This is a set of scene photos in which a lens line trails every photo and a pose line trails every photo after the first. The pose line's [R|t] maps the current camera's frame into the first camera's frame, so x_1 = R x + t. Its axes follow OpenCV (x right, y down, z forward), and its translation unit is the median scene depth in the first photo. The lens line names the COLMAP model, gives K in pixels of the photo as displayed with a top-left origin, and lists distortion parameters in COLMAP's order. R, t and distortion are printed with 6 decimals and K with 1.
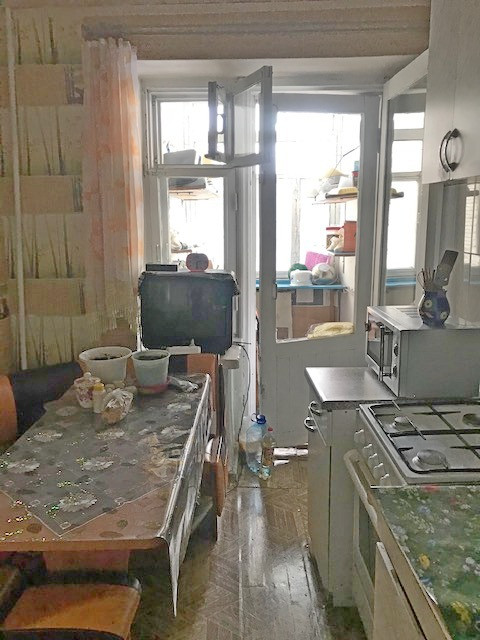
lens RADIAL K [[520.2, 0, 239.2], [0, 520.2, 318.3], [0, 0, 1]] dist [0.021757, -0.030572]
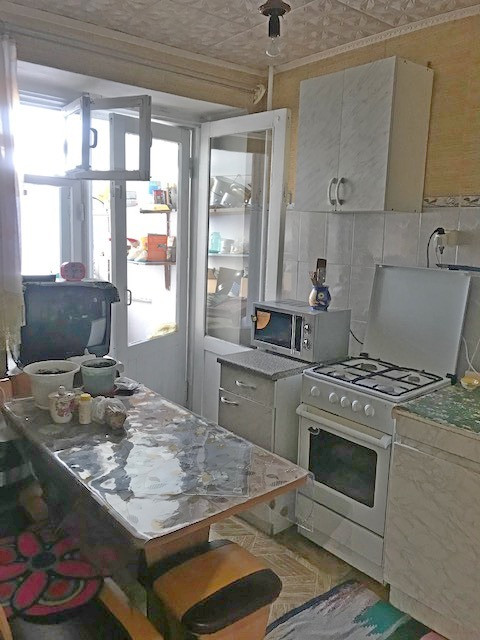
lens RADIAL K [[520.2, 0, 240.5], [0, 520.2, 319.8], [0, 0, 1]] dist [0.021757, -0.030572]
pose [[0.758609, -0.080792, 0.646518, -0.526091], [0.091925, 0.995628, 0.016557, -0.003553], [-0.645029, 0.046871, 0.762719, 0.038788]]
